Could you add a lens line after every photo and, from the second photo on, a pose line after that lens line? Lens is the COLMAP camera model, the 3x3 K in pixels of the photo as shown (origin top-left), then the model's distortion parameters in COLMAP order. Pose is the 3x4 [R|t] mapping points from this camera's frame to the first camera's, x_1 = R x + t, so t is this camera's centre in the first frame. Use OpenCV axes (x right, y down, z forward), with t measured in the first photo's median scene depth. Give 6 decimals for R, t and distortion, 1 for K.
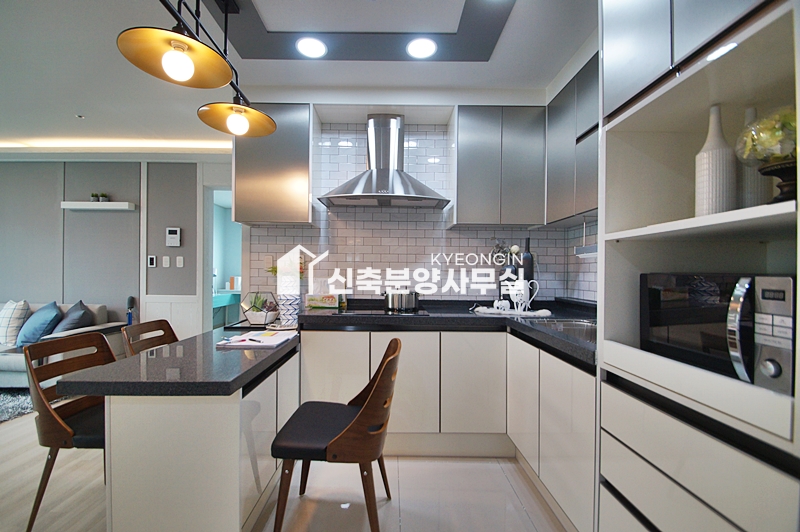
lens RADIAL K [[352.6, 0, 395.0], [0, 352.6, 270.3], [0, 0, 1]] dist [0.010254, -0.016953]
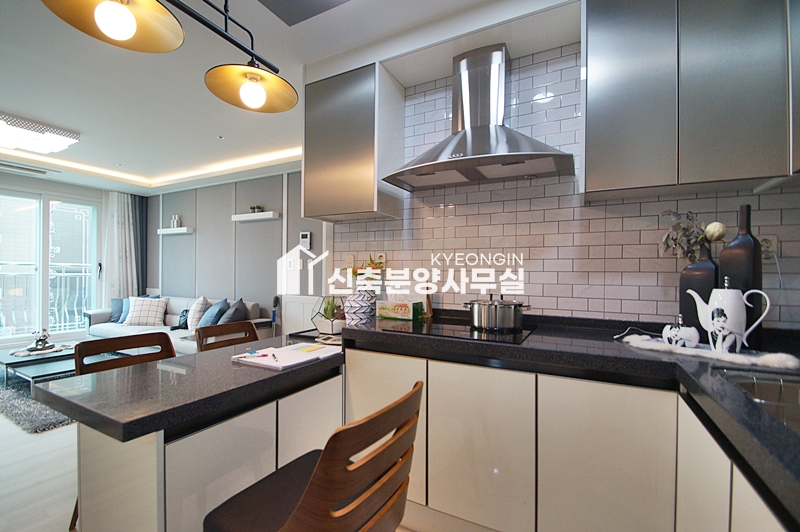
lens RADIAL K [[352.6, 0, 395.0], [0, 352.6, 270.3], [0, 0, 1]] dist [0.010254, -0.016953]
pose [[0.874637, -0.004420, -0.484758, 0.176384], [-0.000398, 0.999952, -0.009836, 0.005998], [0.484778, 0.008796, 0.874593, 0.313033]]
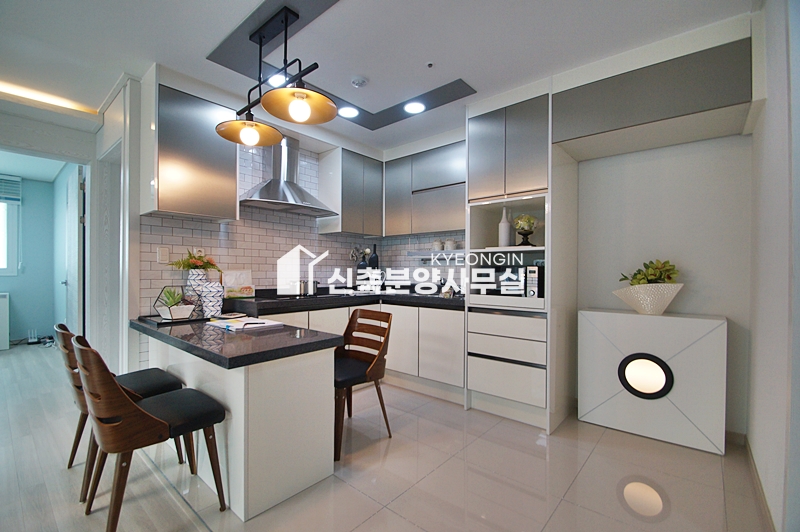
lens RADIAL K [[352.6, 0, 395.0], [0, 352.6, 270.3], [0, 0, 1]] dist [0.010254, -0.016953]
pose [[0.663066, -0.003538, 0.748553, -0.712114], [-0.004054, 0.999957, 0.008317, 0.009283], [-0.748550, -0.008549, 0.663023, -0.091456]]
